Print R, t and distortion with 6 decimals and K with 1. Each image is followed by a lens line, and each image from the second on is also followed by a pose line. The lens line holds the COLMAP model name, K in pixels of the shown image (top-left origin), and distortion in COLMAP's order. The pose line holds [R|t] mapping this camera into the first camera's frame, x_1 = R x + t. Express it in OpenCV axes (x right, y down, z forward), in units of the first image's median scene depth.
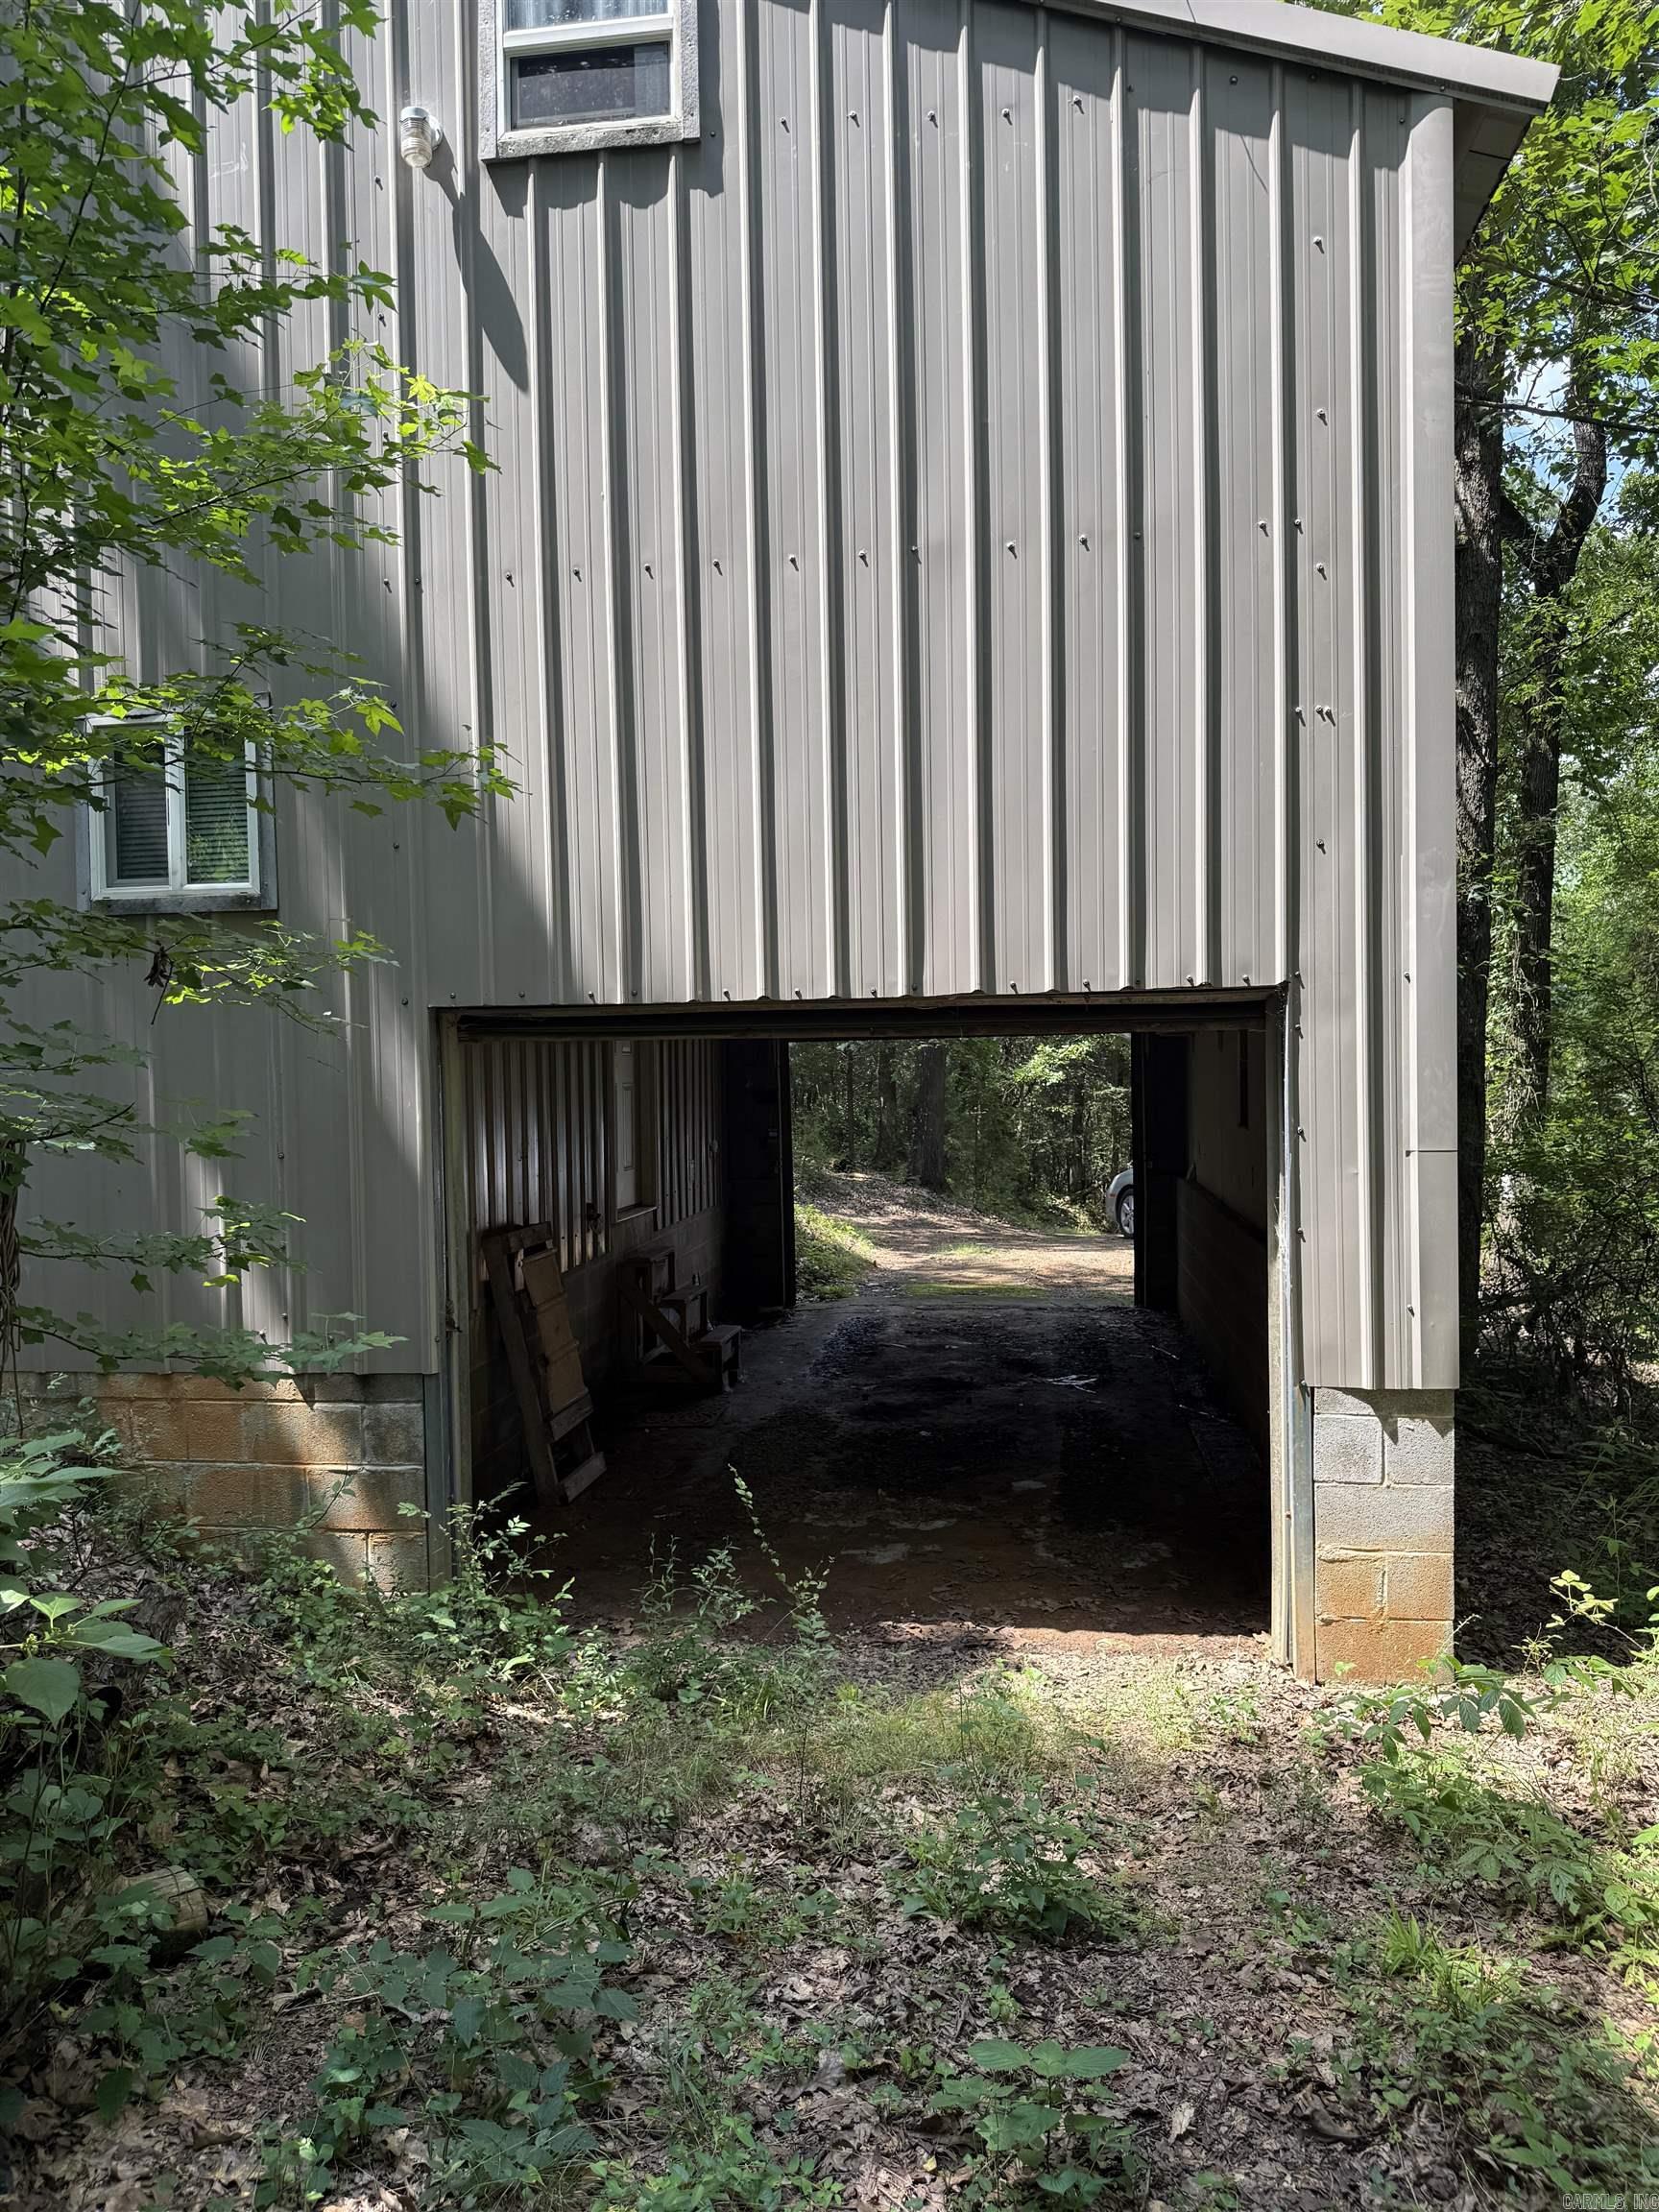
lens RADIAL K [[1566.8, 0, 824.7], [0, 1566.8, 1112.6], [0, 0, 1]] dist [0.011446, -0.029576]
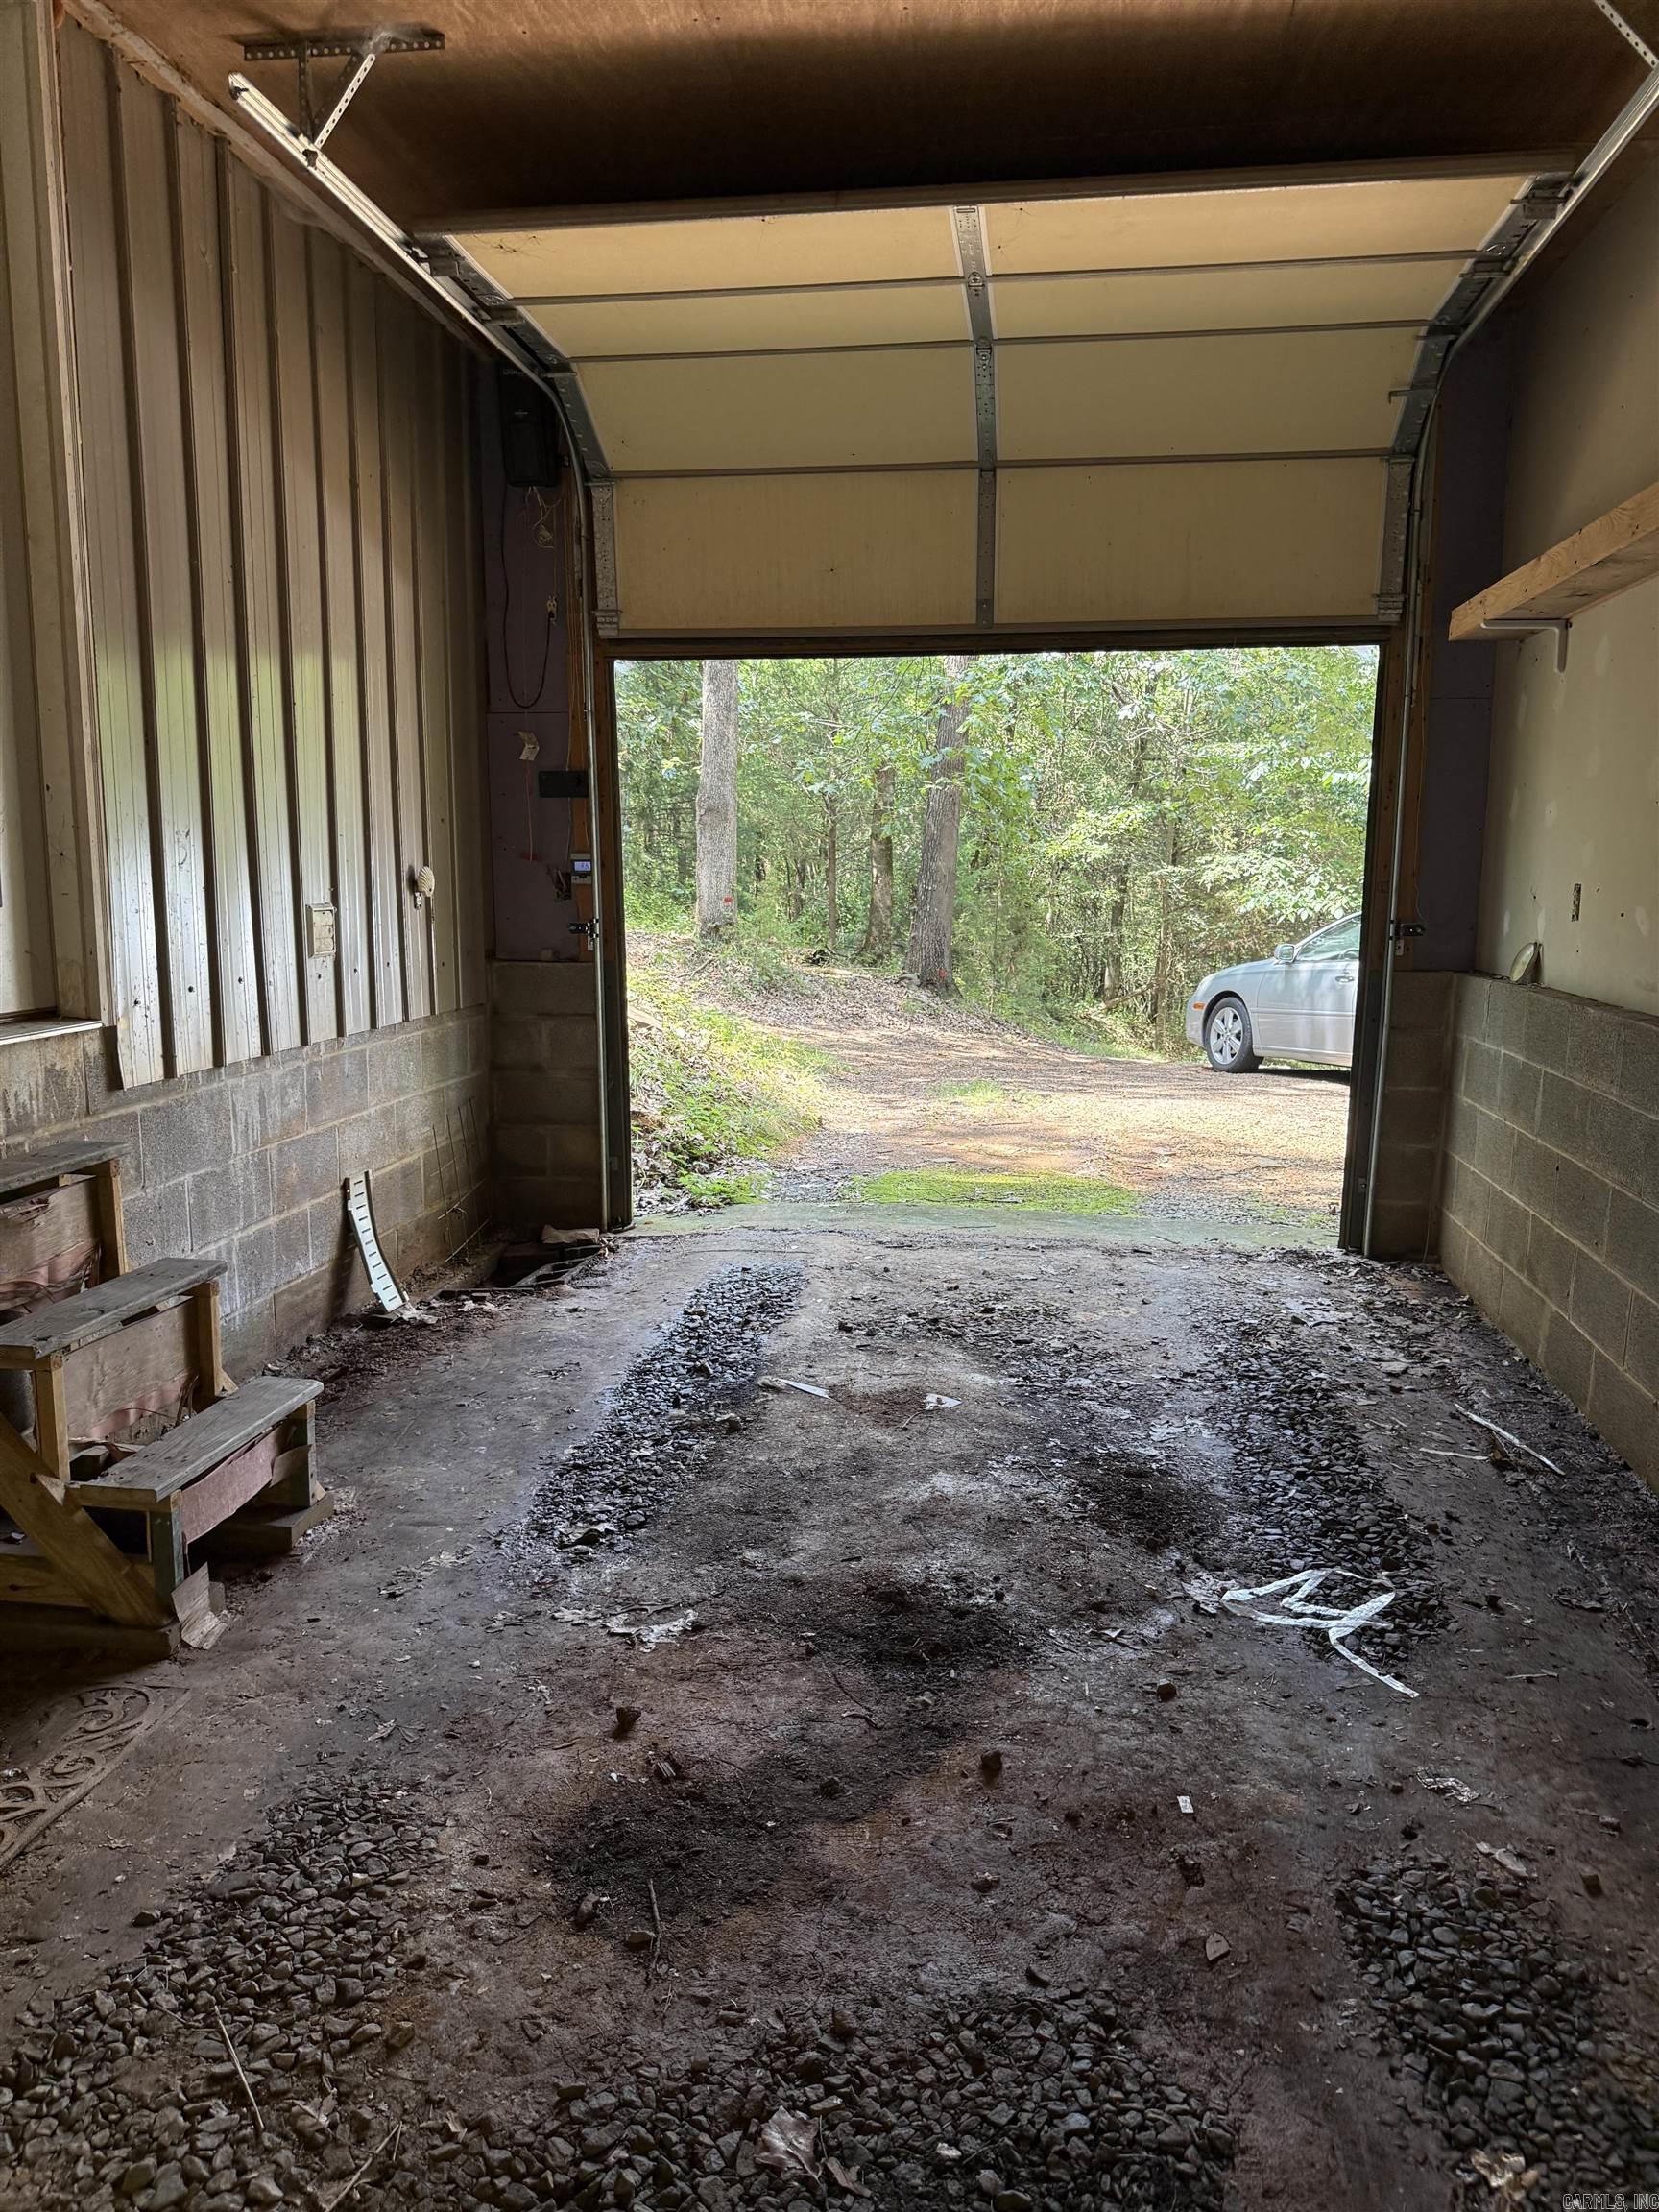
lens RADIAL K [[1566.8, 0, 836.1], [0, 1566.8, 1108.6], [0, 0, 1]] dist [0.011446, -0.029576]
pose [[0.999801, 0.019912, 0.001376, 0.042856], [-0.019929, 0.992038, 0.124355, 0.024585], [0.001111, -0.124358, 0.992237, 0.508134]]
